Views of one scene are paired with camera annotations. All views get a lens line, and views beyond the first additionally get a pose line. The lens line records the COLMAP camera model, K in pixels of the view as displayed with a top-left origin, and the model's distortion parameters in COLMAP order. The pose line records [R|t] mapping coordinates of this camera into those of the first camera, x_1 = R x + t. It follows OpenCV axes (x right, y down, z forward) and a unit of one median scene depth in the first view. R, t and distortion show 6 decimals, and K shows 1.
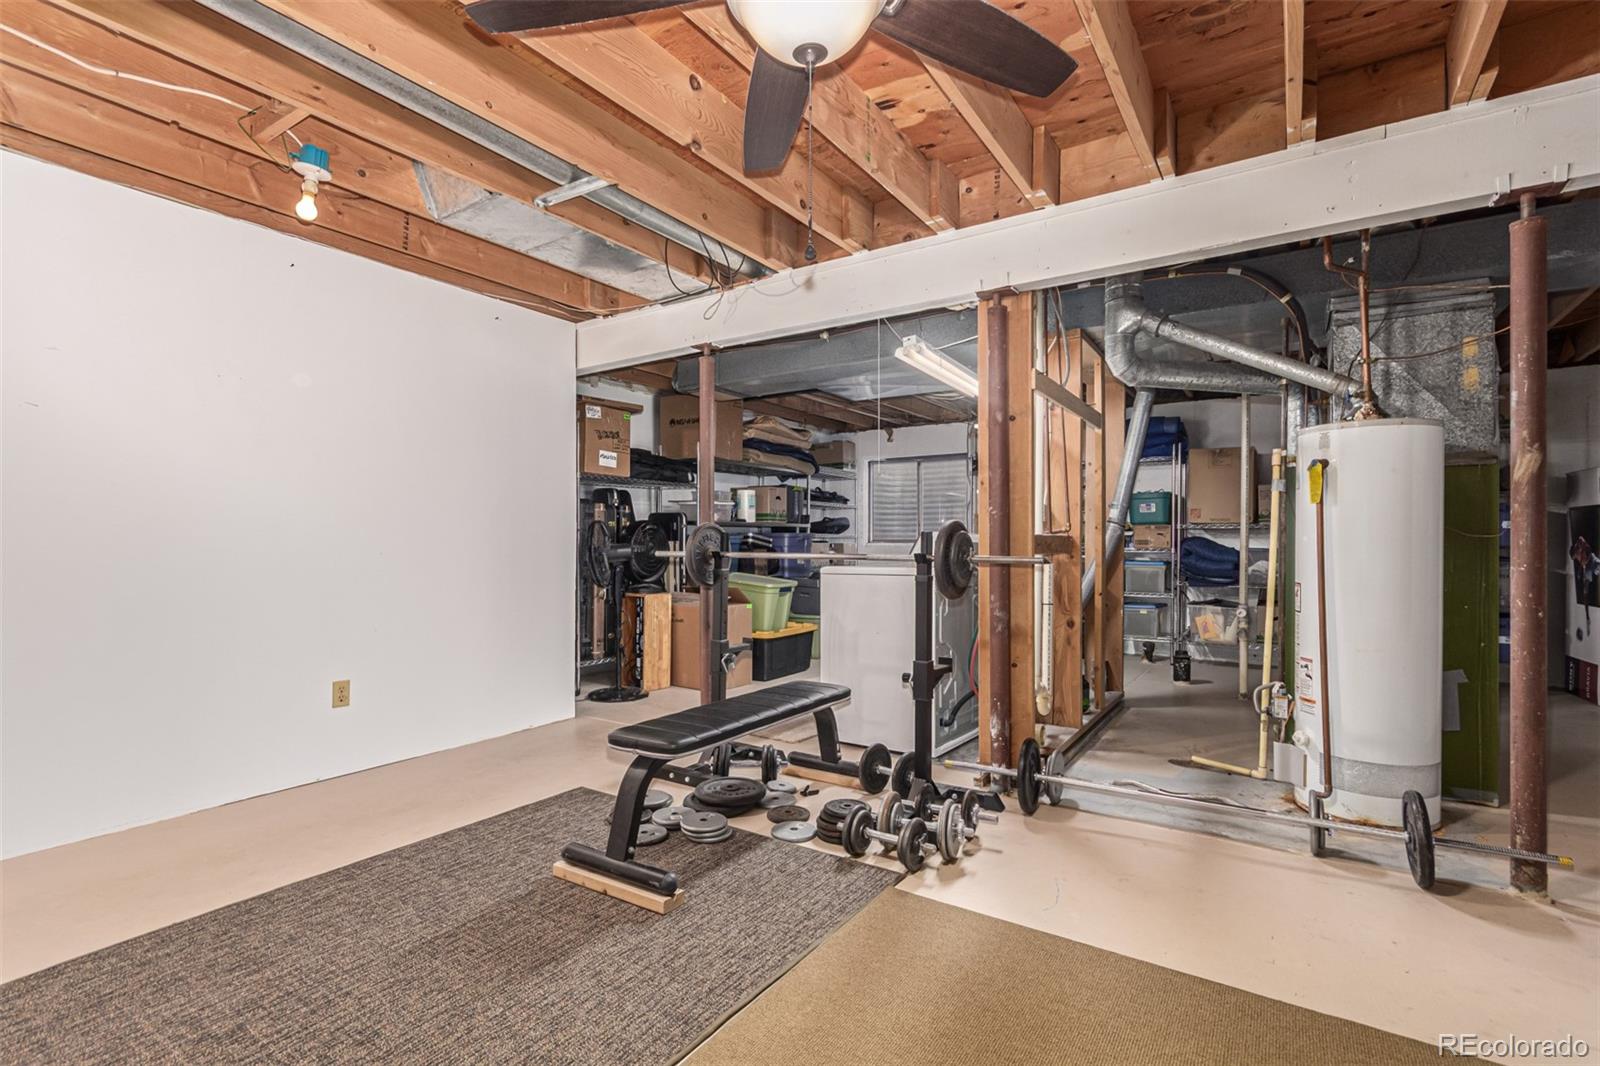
lens RADIAL K [[746.5, 0, 802.1], [0, 746.5, 542.7], [0, 0, 1]] dist [0.002149, 0.000666]
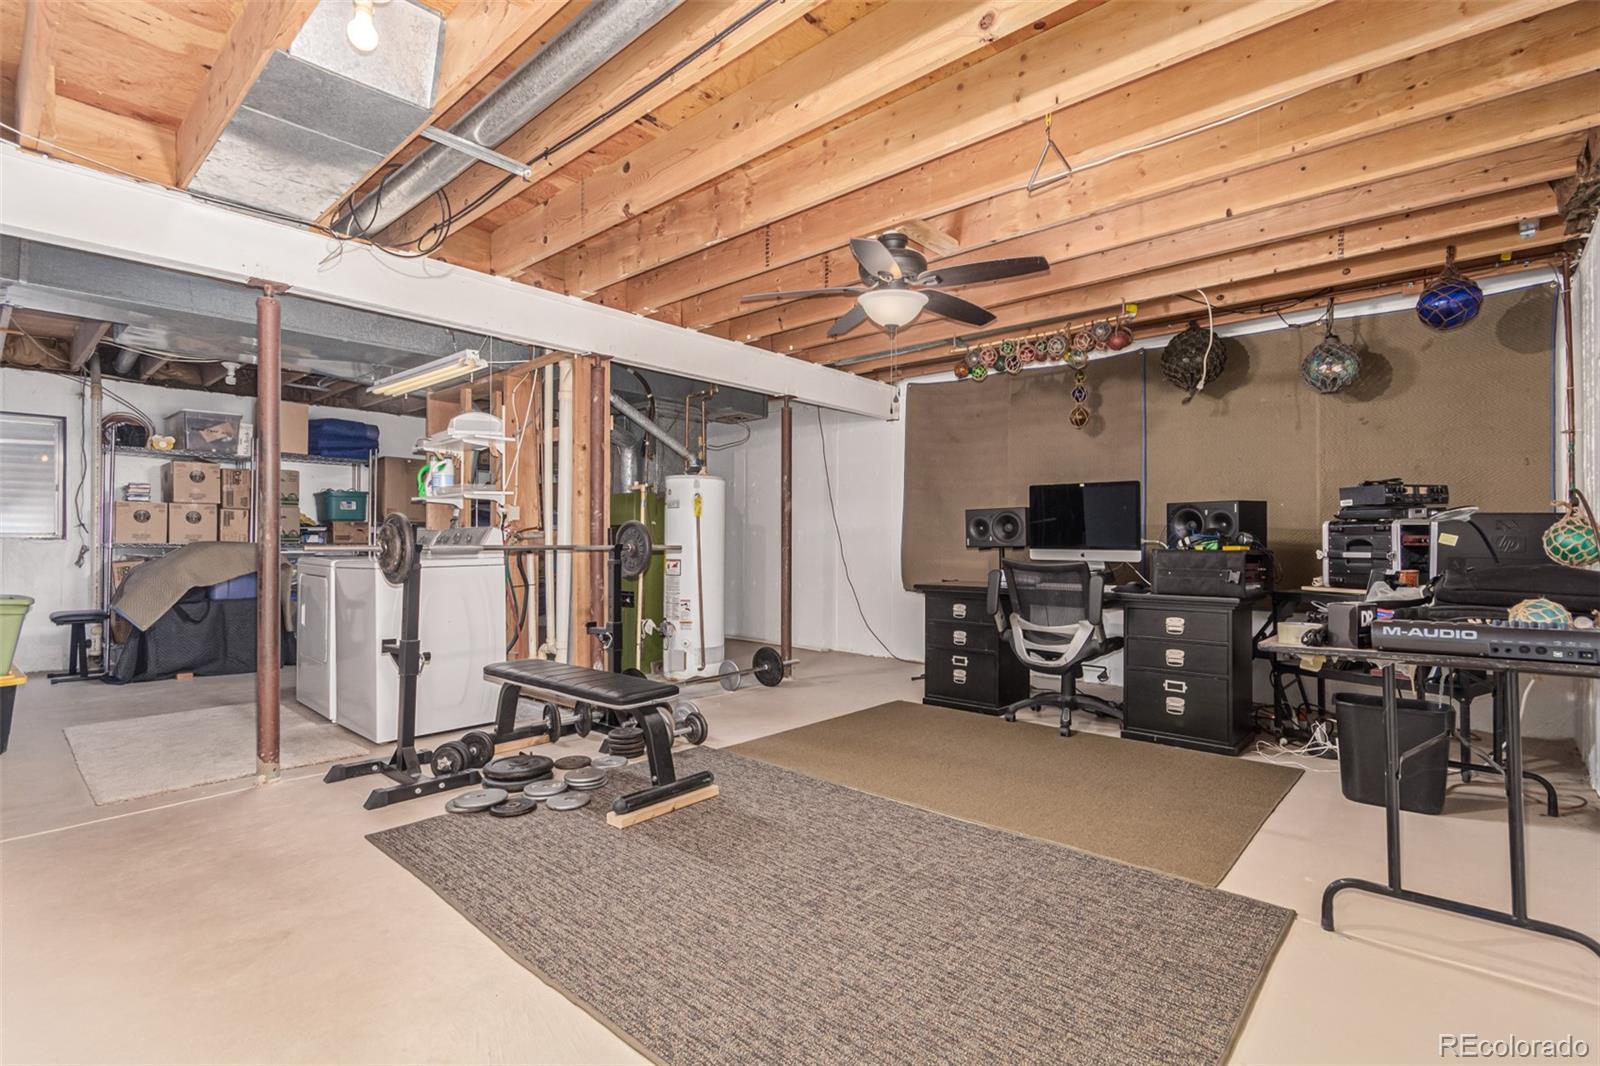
lens RADIAL K [[746.5, 0, 802.1], [0, 746.5, 542.7], [0, 0, 1]] dist [0.002149, 0.000666]
pose [[0.137671, 0.004072, 0.990470, -1.392983], [0.000980, 0.999991, -0.004247, 0.019434], [-0.990478, 0.001556, 0.137665, 0.567245]]
